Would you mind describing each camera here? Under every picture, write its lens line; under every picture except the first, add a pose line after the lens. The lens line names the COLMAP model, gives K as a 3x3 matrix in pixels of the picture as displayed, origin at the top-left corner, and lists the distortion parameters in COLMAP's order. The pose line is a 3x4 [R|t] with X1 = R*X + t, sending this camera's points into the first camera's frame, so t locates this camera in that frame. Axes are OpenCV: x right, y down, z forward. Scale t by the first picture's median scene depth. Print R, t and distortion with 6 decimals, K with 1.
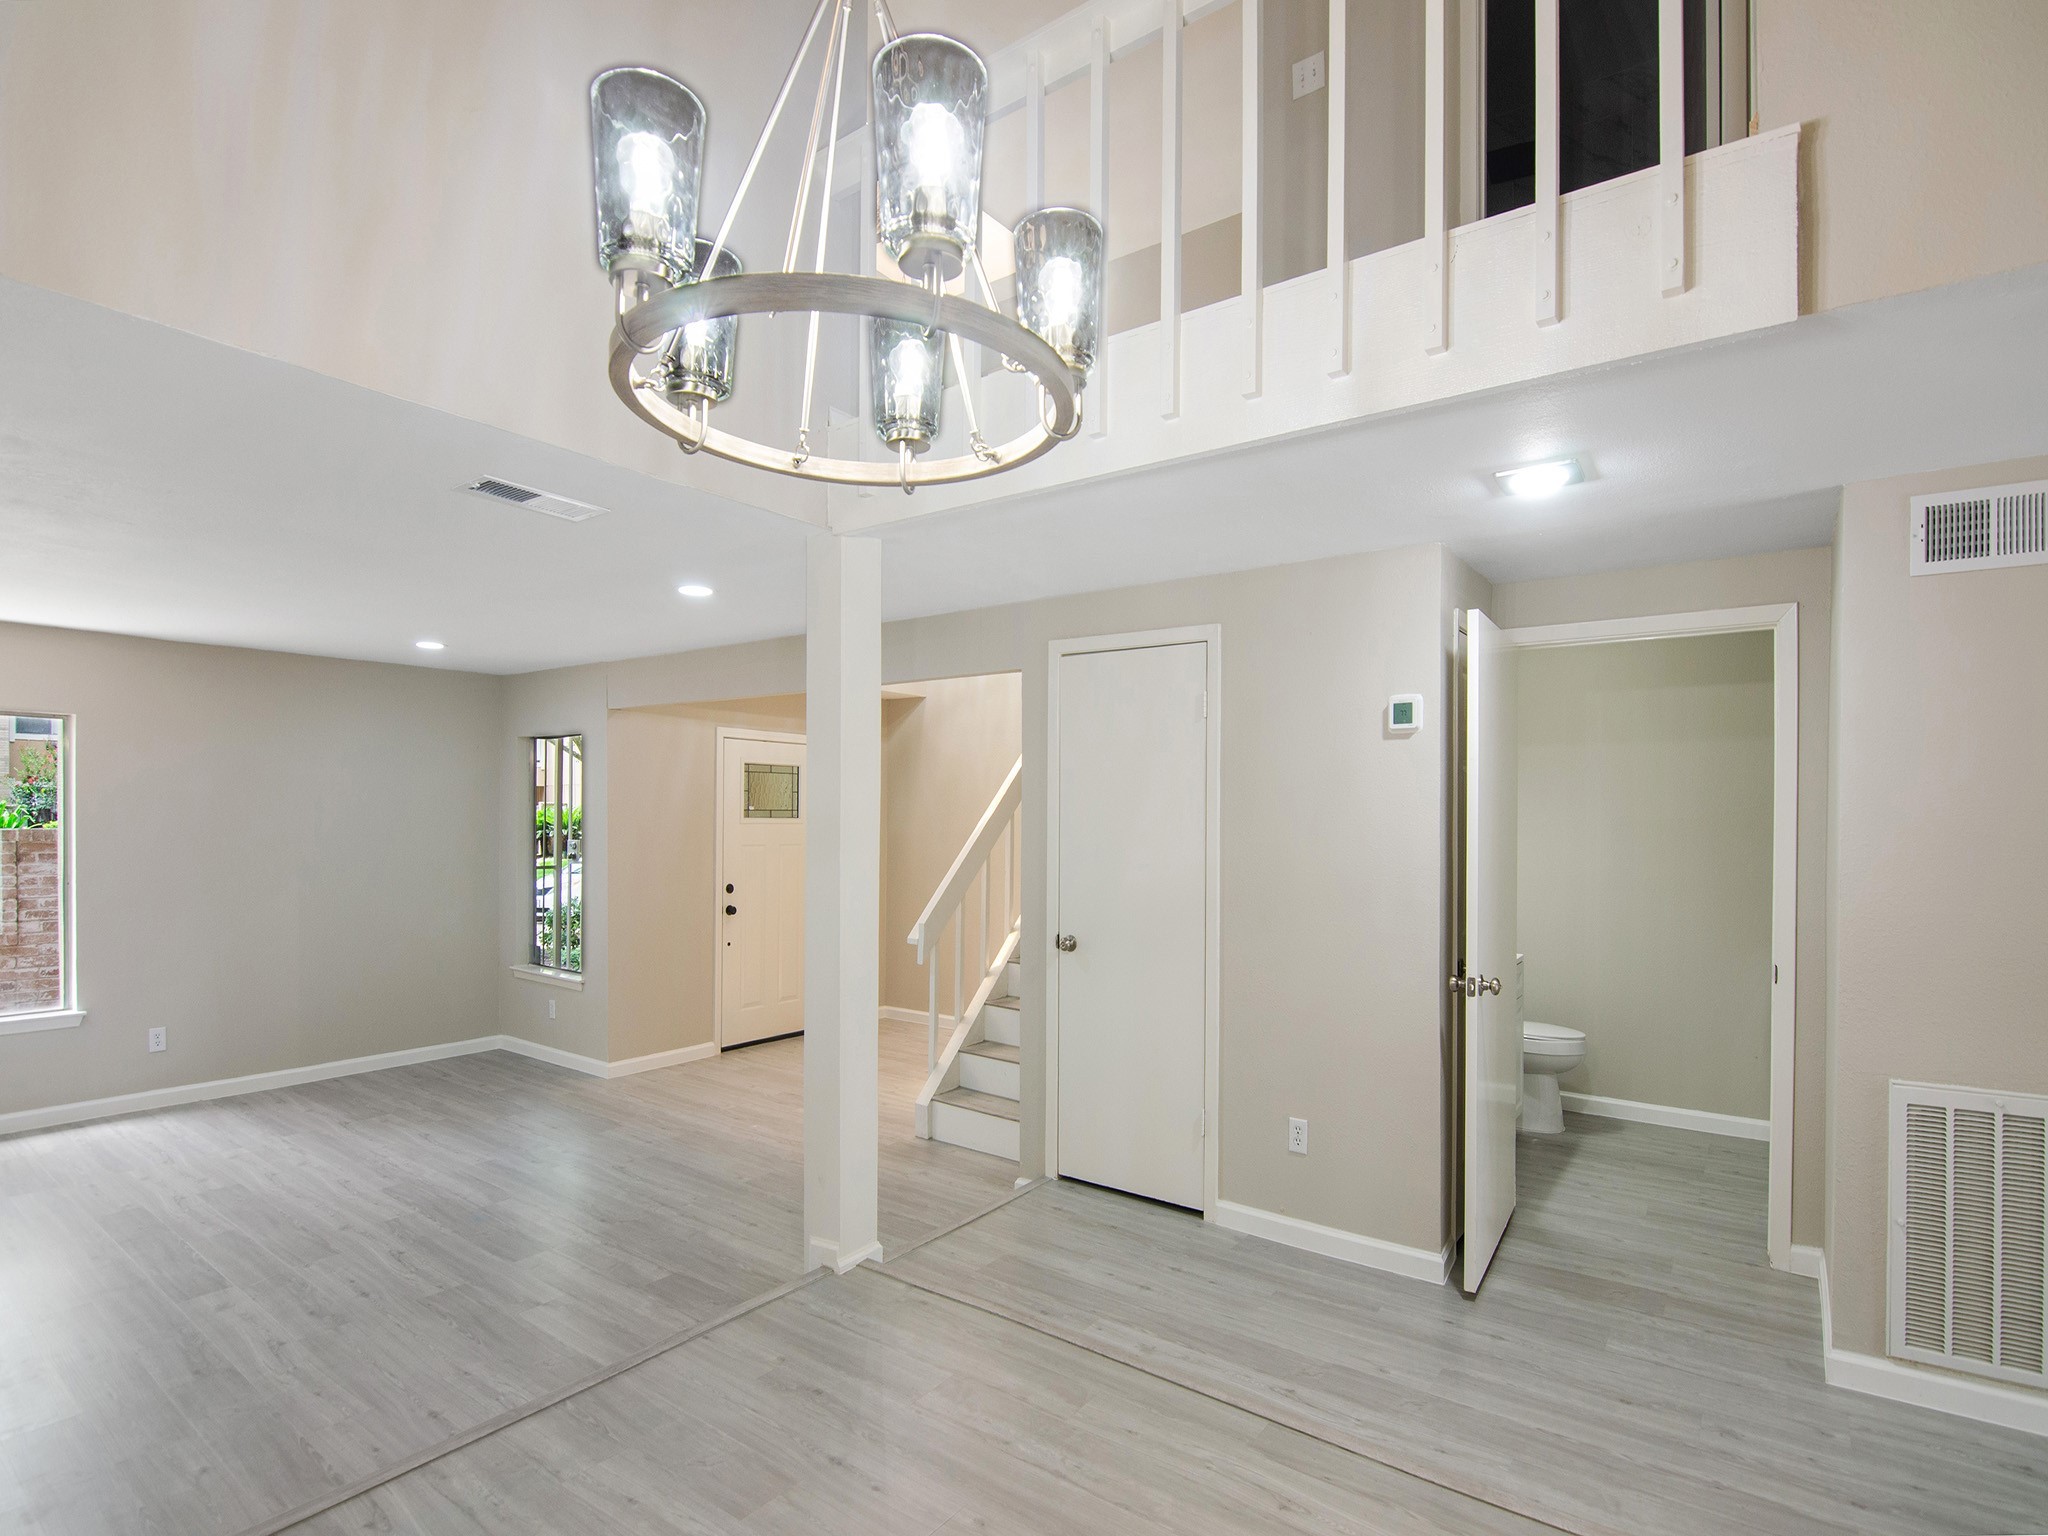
lens RADIAL K [[1003.7, 0, 1021.9], [0, 1003.7, 809.5], [0, 0, 1]] dist [-0.019614, -0.000869]
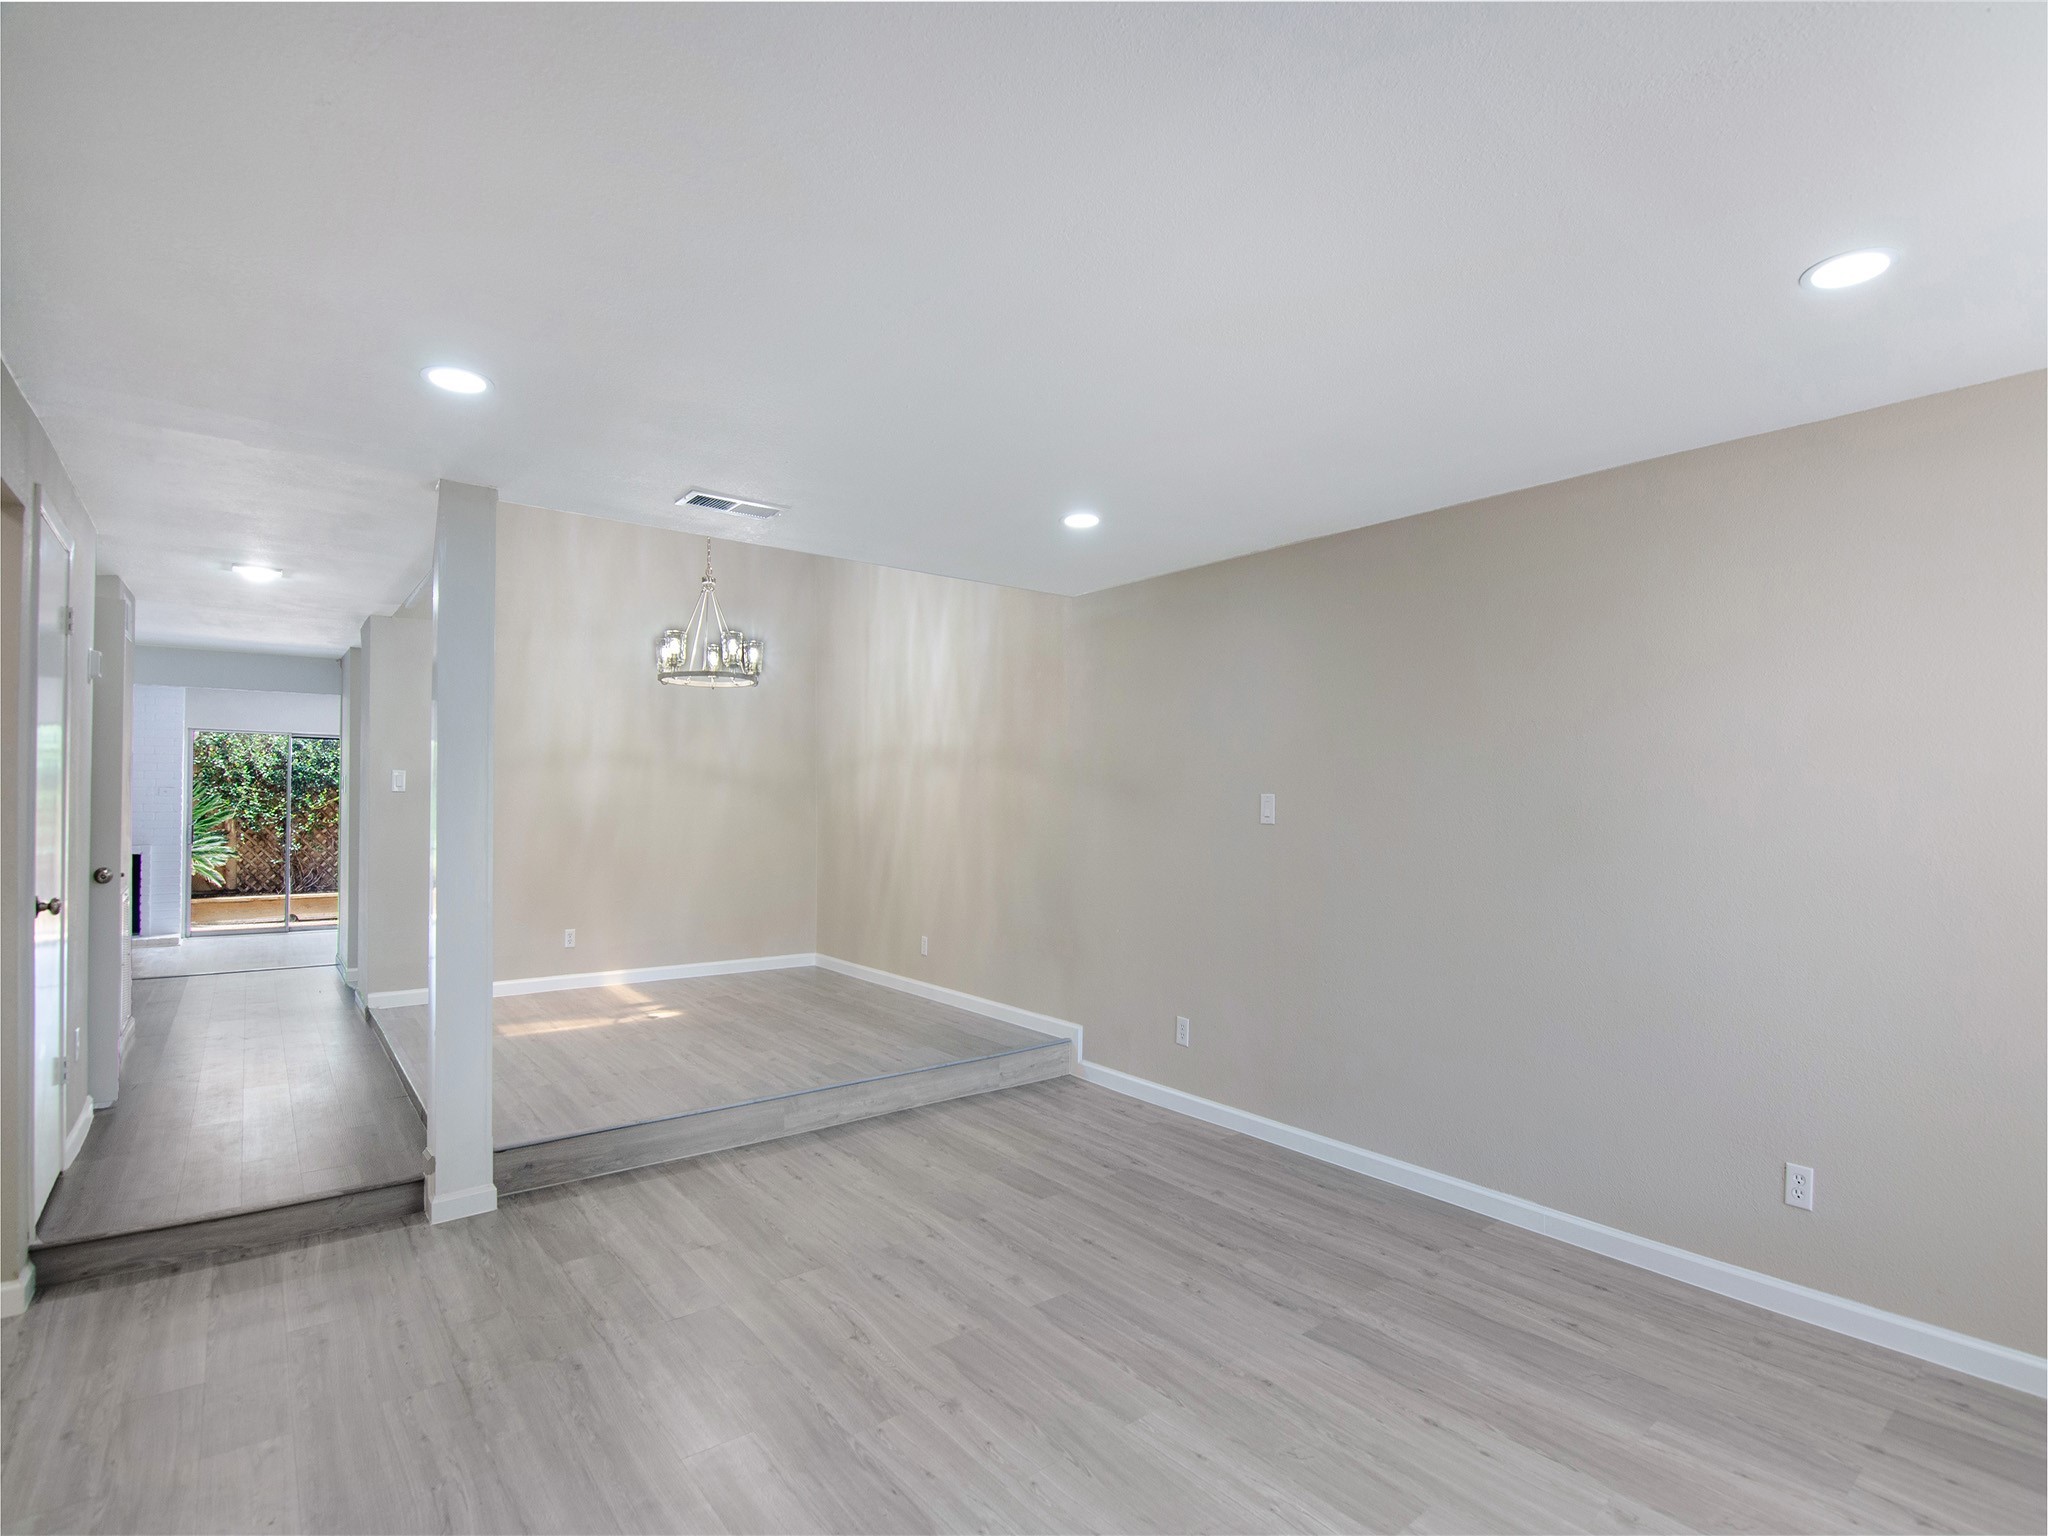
lens RADIAL K [[1005.8, 0, 1033.7], [0, 1005.8, 789.0], [0, 0, 1]] dist [0.002304, -0.011866]
pose [[-0.965335, -0.009306, 0.260848, -0.571655], [-0.013382, 0.999814, -0.013853, 0.030343], [-0.260671, -0.016863, -0.965281, 1.023422]]
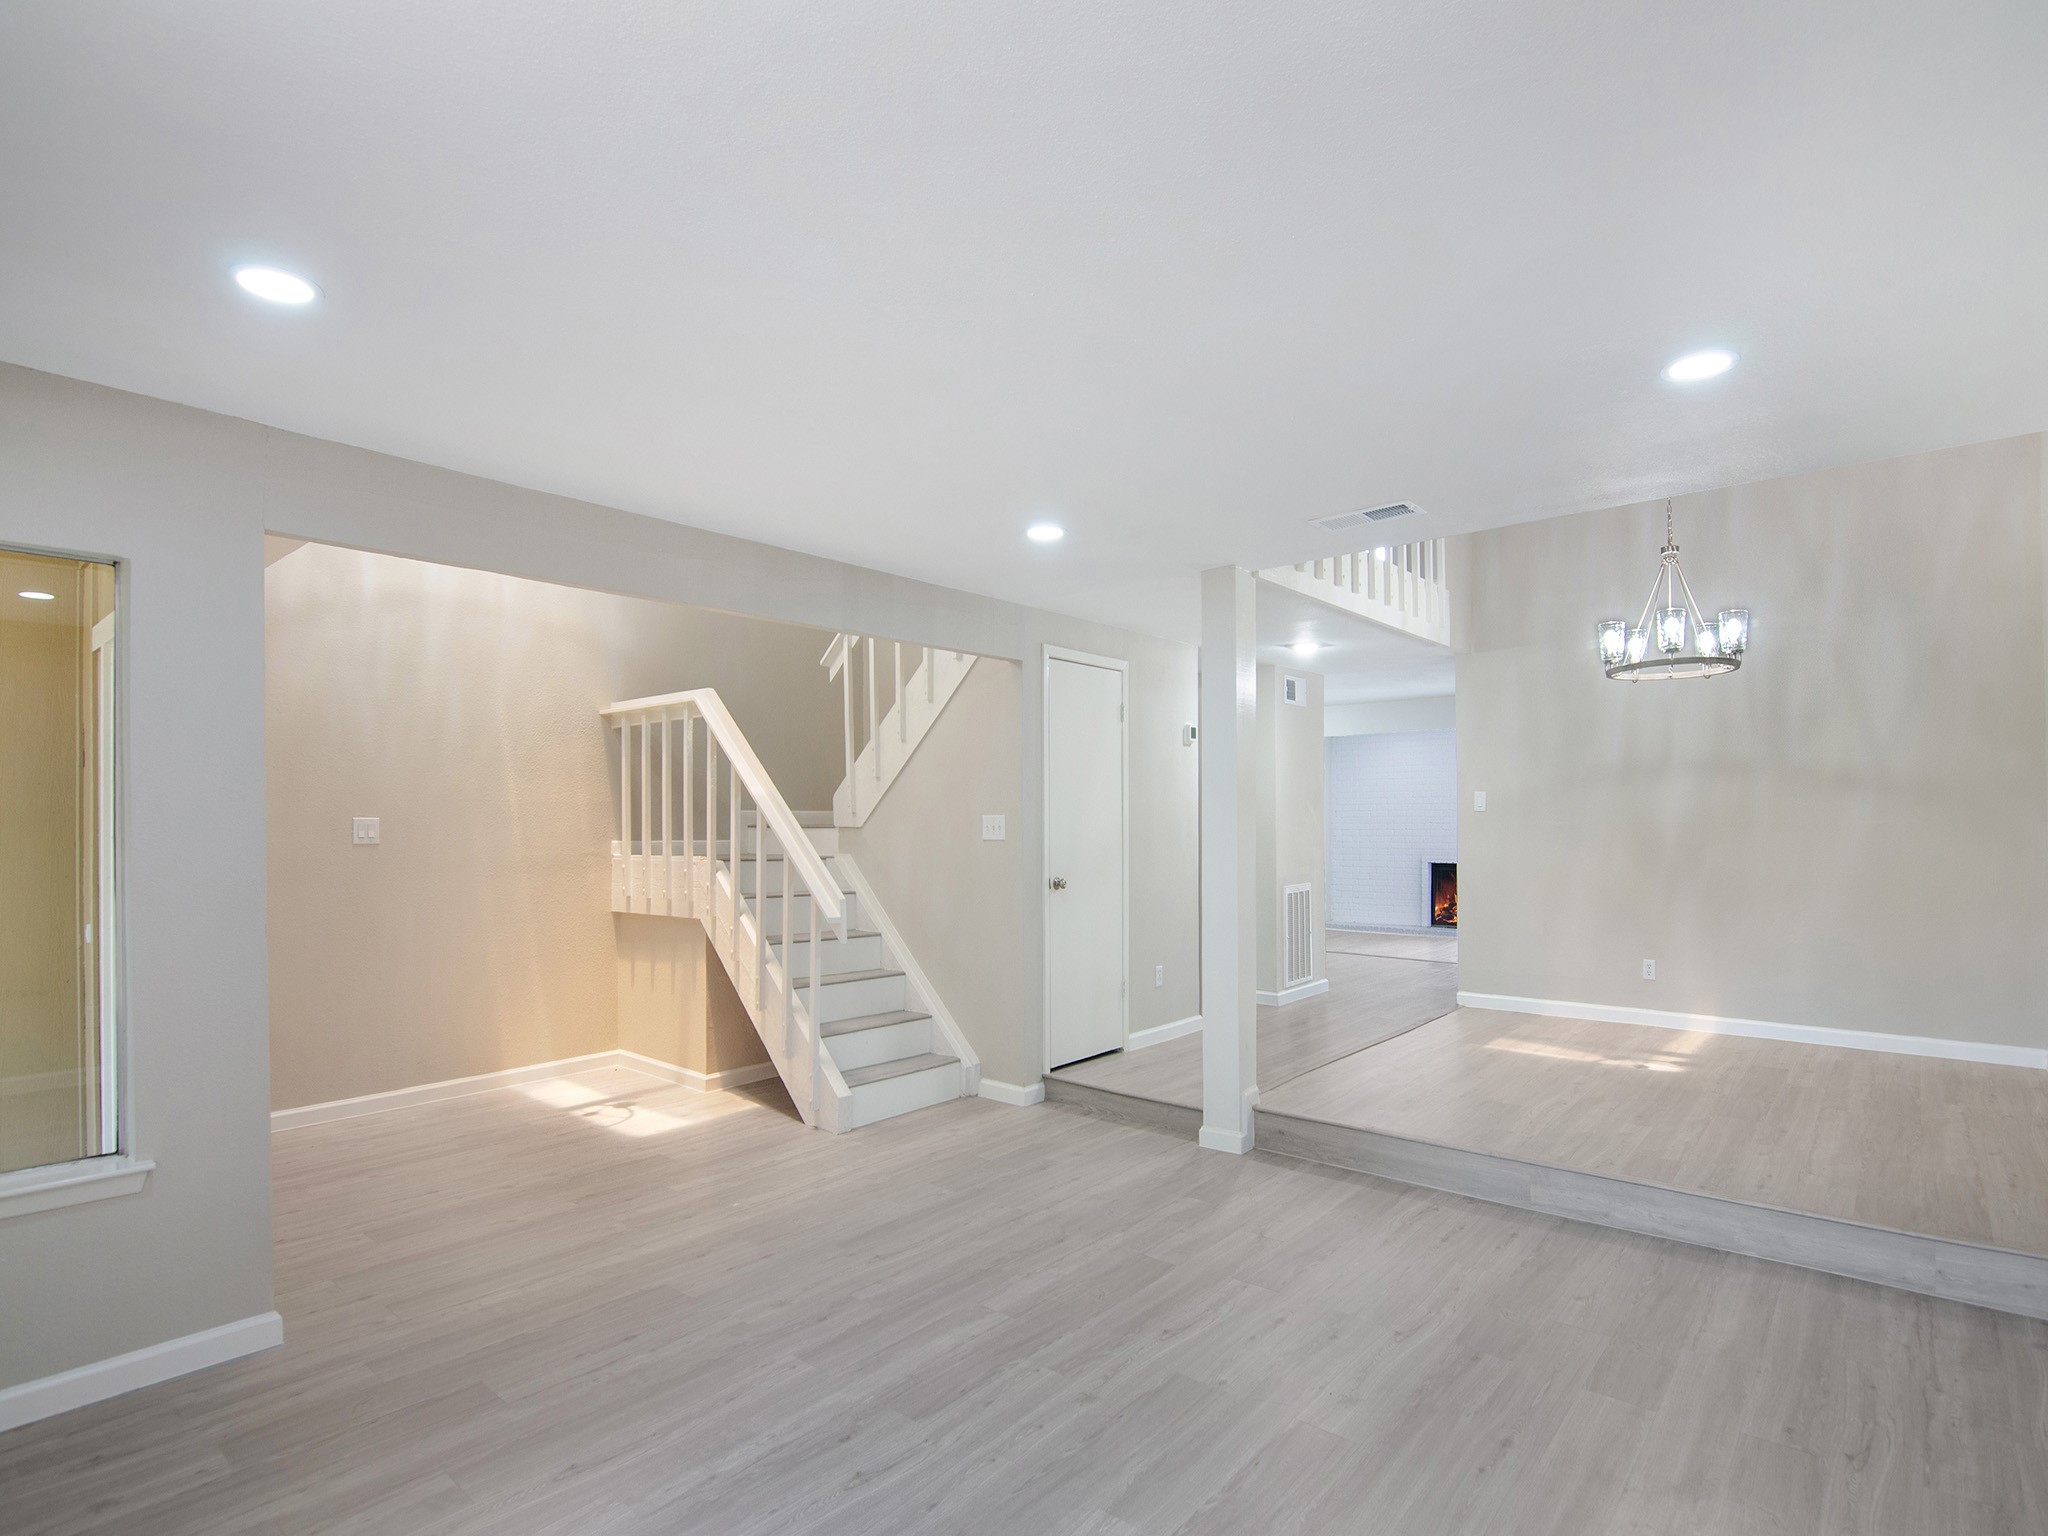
lens RADIAL K [[1042.5, 0, 1025.9], [0, 1042.5, 816.5], [0, 0, 1]] dist [-0.019796, -0.001302]
pose [[0.076923, -0.004142, 0.997028, -0.863927], [0.001650, 0.999991, 0.004027, 0.028318], [-0.997036, 0.001335, 0.076929, 0.632419]]
